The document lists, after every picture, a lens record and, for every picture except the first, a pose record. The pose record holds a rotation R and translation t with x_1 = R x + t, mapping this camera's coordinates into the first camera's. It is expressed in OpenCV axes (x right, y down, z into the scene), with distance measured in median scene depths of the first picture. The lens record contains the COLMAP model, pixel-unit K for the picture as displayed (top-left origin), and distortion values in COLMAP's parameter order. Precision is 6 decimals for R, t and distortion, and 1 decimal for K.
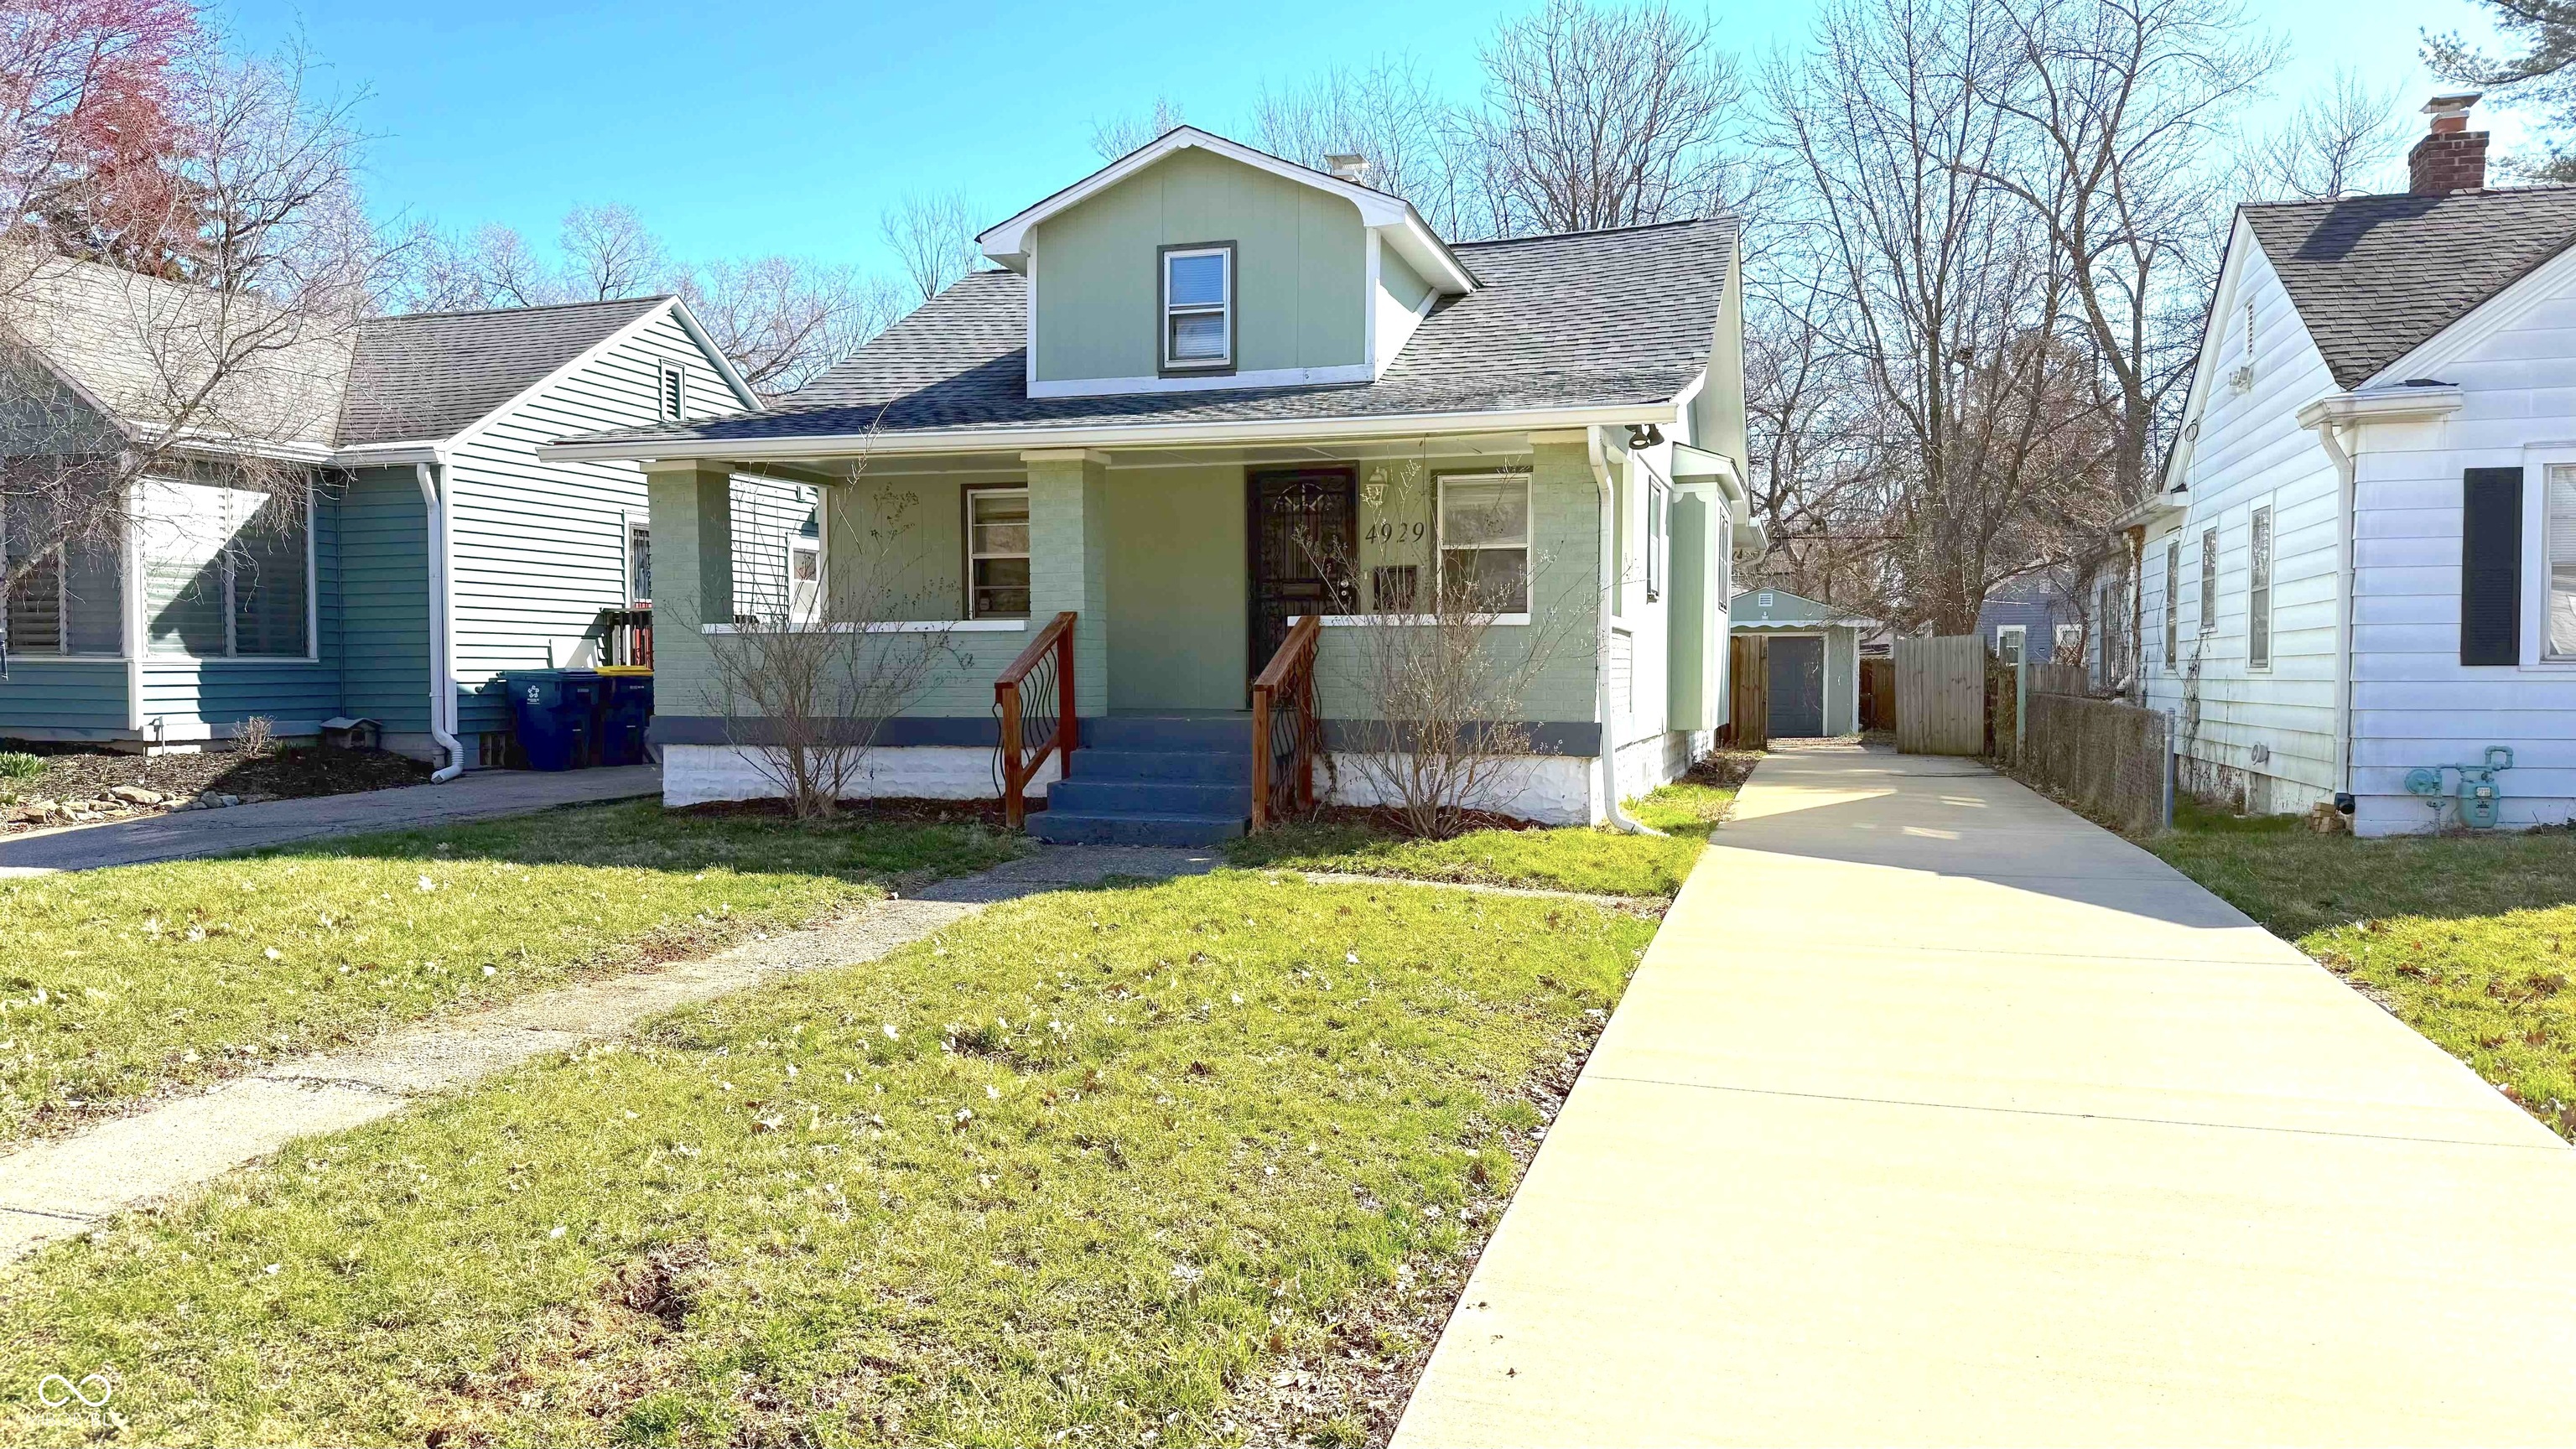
lens RADIAL K [[1778.3, 0, 1288.0], [0, 1778.3, 724.5], [0, 0, 1]] dist [0.068362, -0.093444]
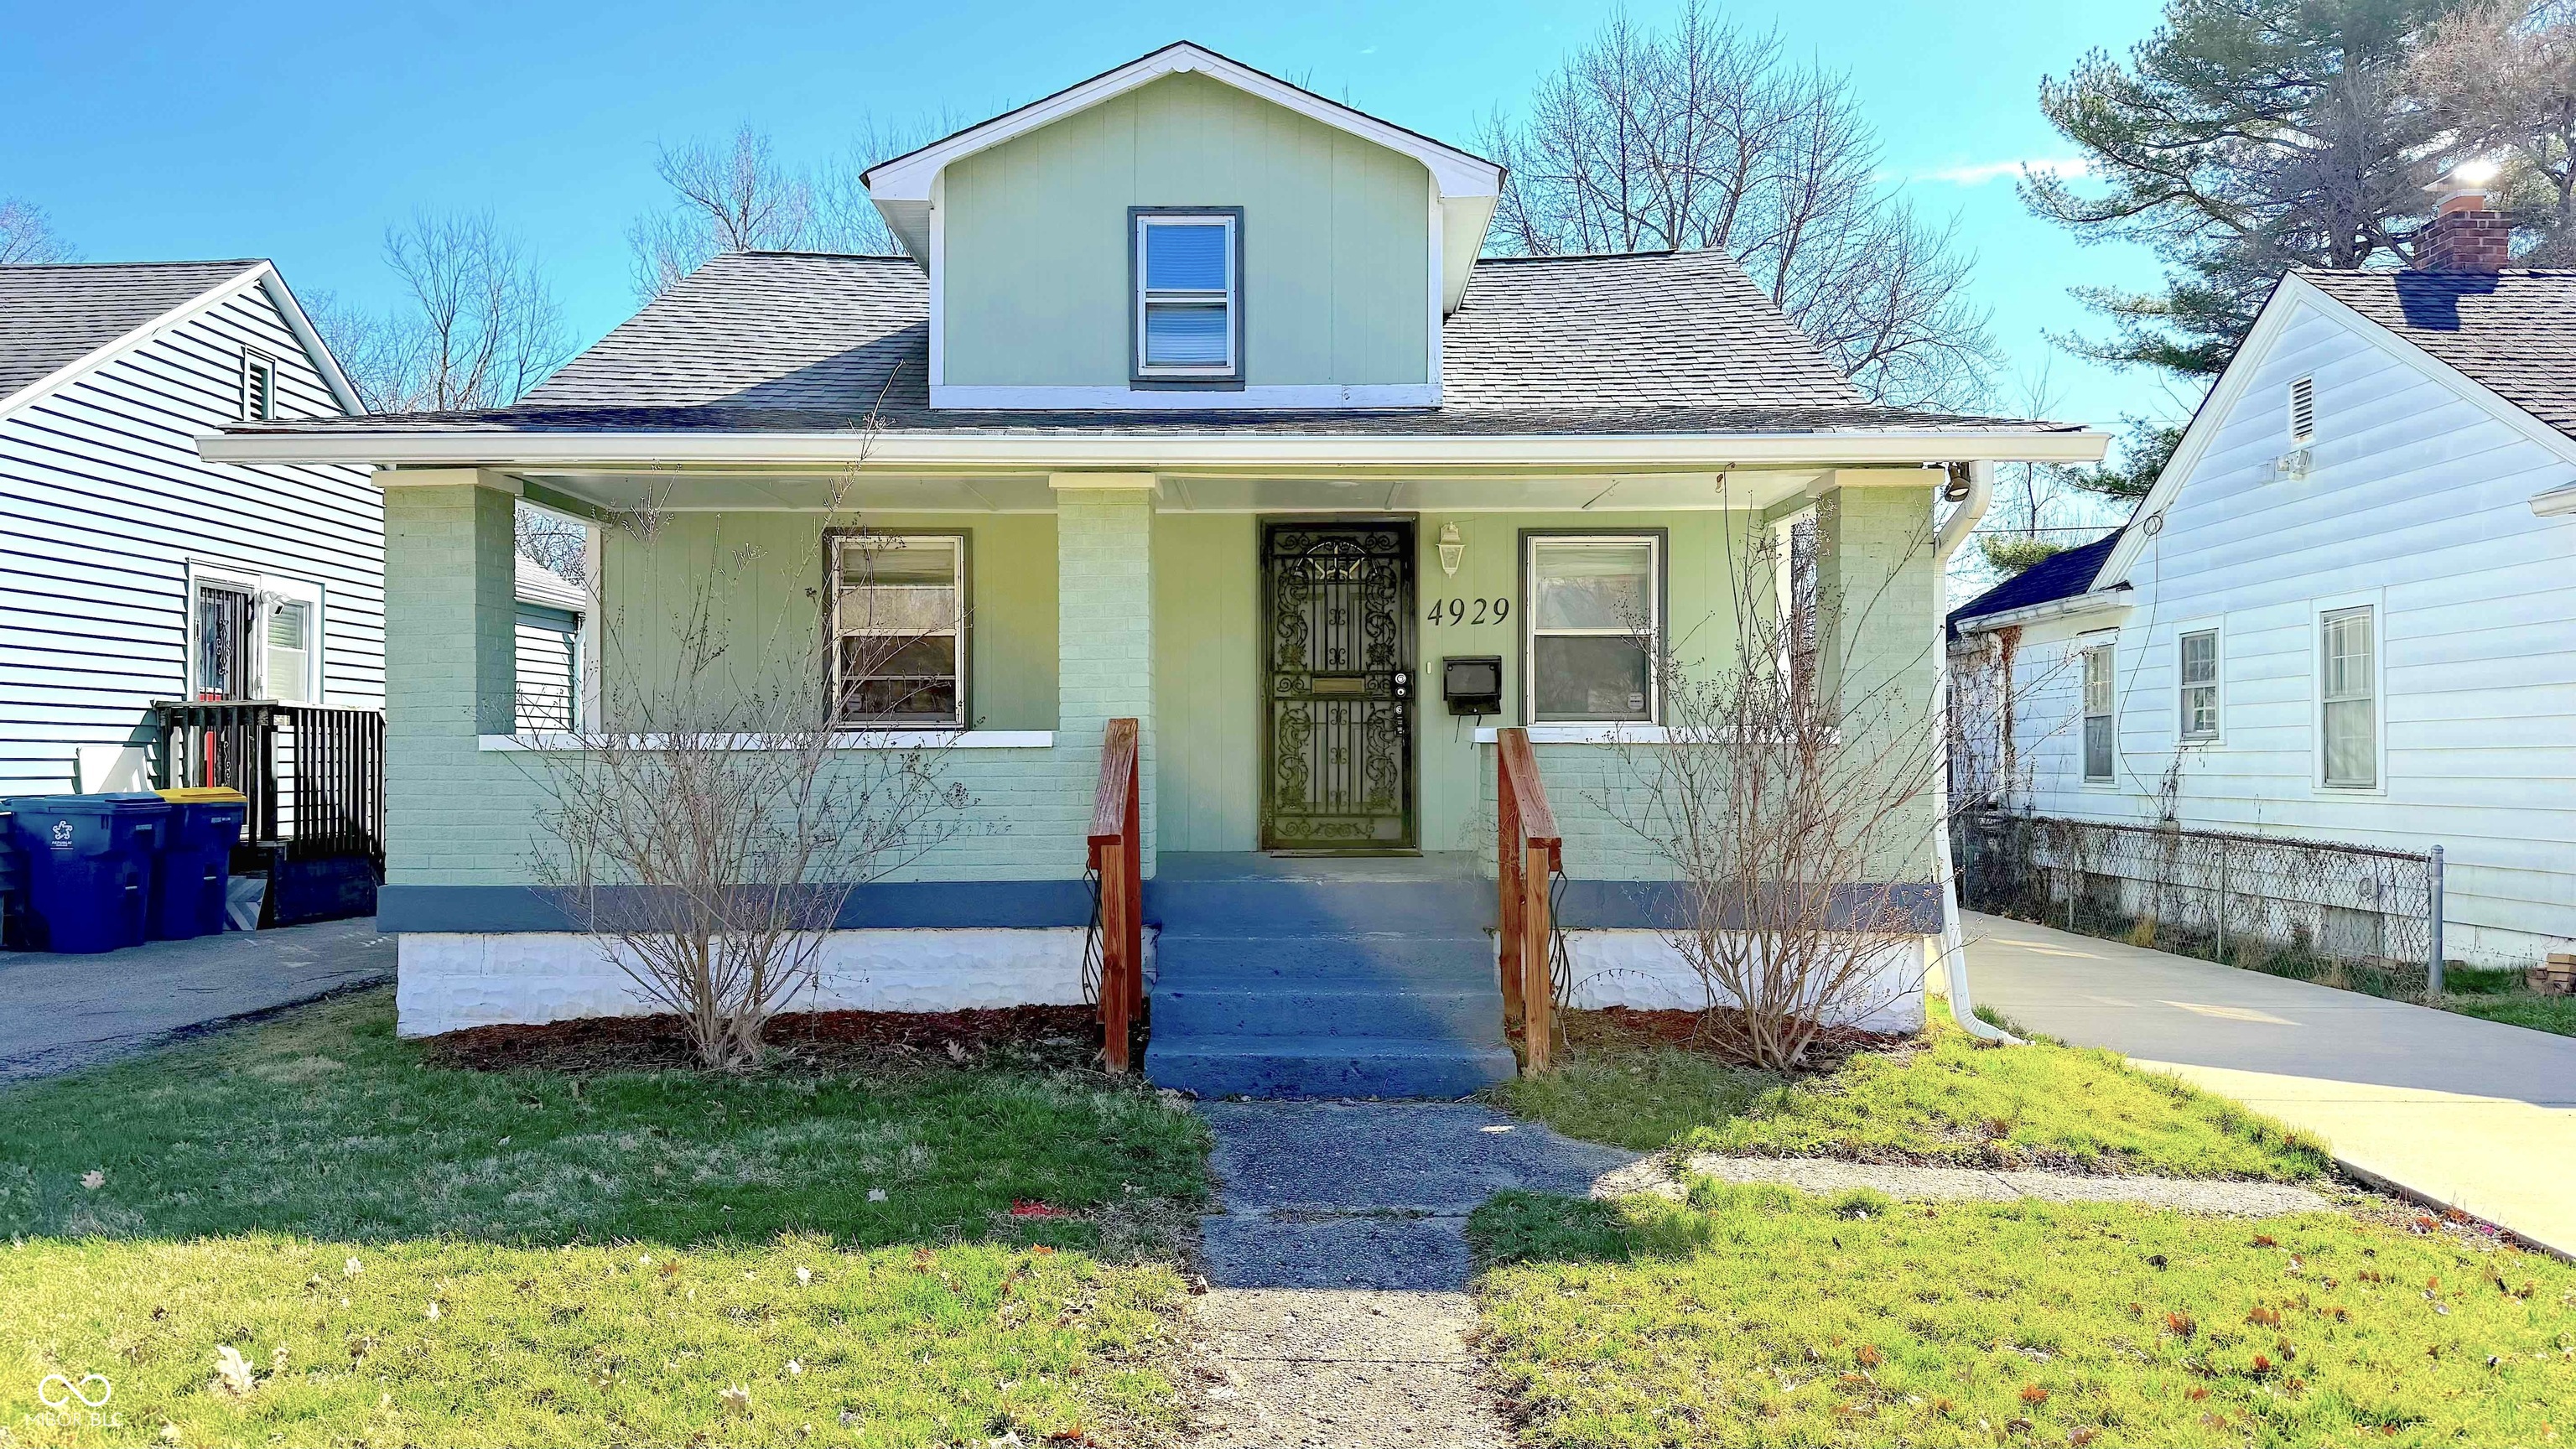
lens RADIAL K [[1778.3, 0, 1288.0], [0, 1778.3, 724.5], [0, 0, 1]] dist [0.068362, -0.093444]
pose [[0.961381, 0.005116, 0.275174, -0.205069], [0.009306, 0.998651, -0.051080, -0.022726], [-0.275064, 0.051668, 0.960037, 0.299449]]
